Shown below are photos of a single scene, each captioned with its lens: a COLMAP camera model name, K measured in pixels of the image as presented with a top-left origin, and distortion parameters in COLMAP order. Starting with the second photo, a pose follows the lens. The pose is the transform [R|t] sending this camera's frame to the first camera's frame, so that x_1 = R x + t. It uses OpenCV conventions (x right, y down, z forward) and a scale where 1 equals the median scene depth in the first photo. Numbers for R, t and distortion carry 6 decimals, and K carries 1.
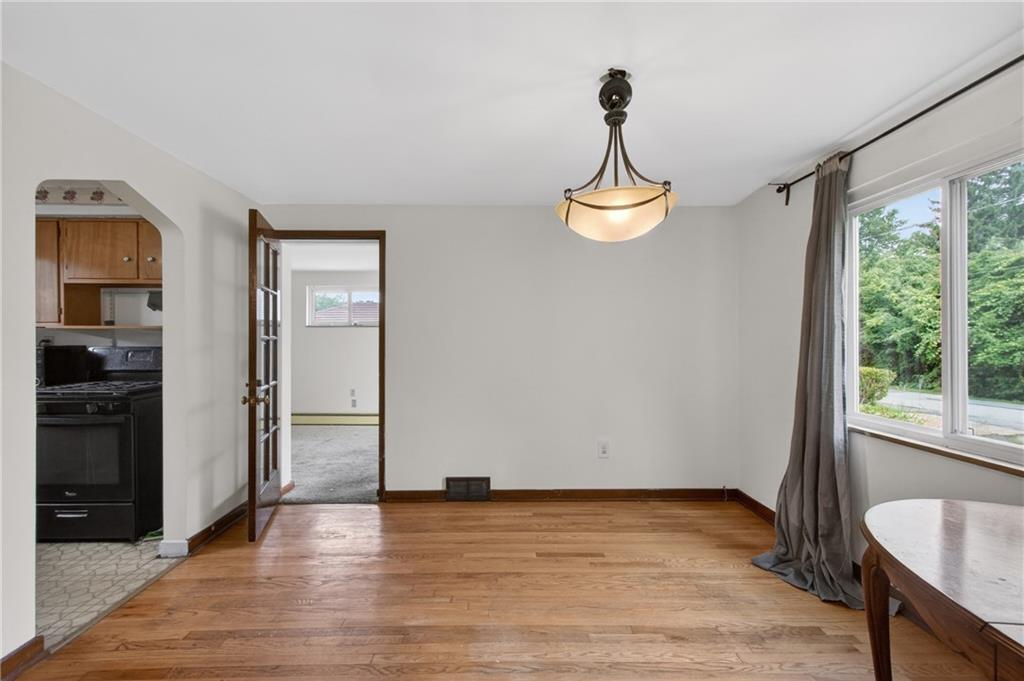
lens RADIAL K [[473.5, 0, 512.0], [0, 473.5, 340.5], [0, 0, 1]] dist [0.008362, 0.000478]
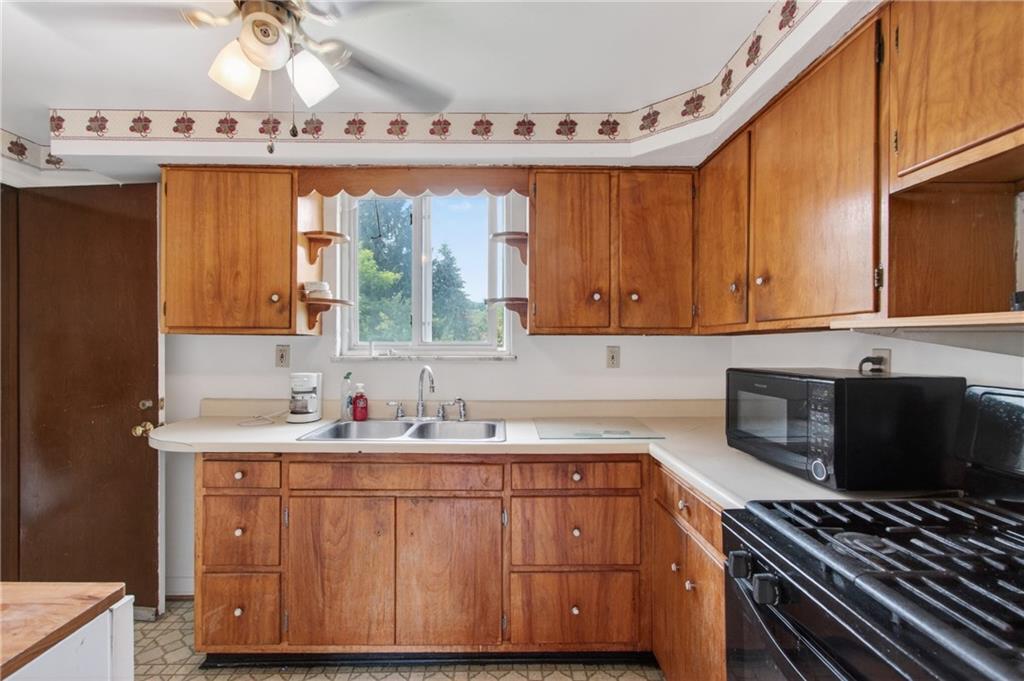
lens RADIAL K [[473.5, 0, 512.0], [0, 473.5, 340.5], [0, 0, 1]] dist [0.008362, 0.000478]
pose [[0.004405, -0.001690, -0.999989, -0.602428], [-0.013442, 0.999908, -0.001749, -0.012094], [0.999900, 0.013449, 0.004382, 0.732712]]
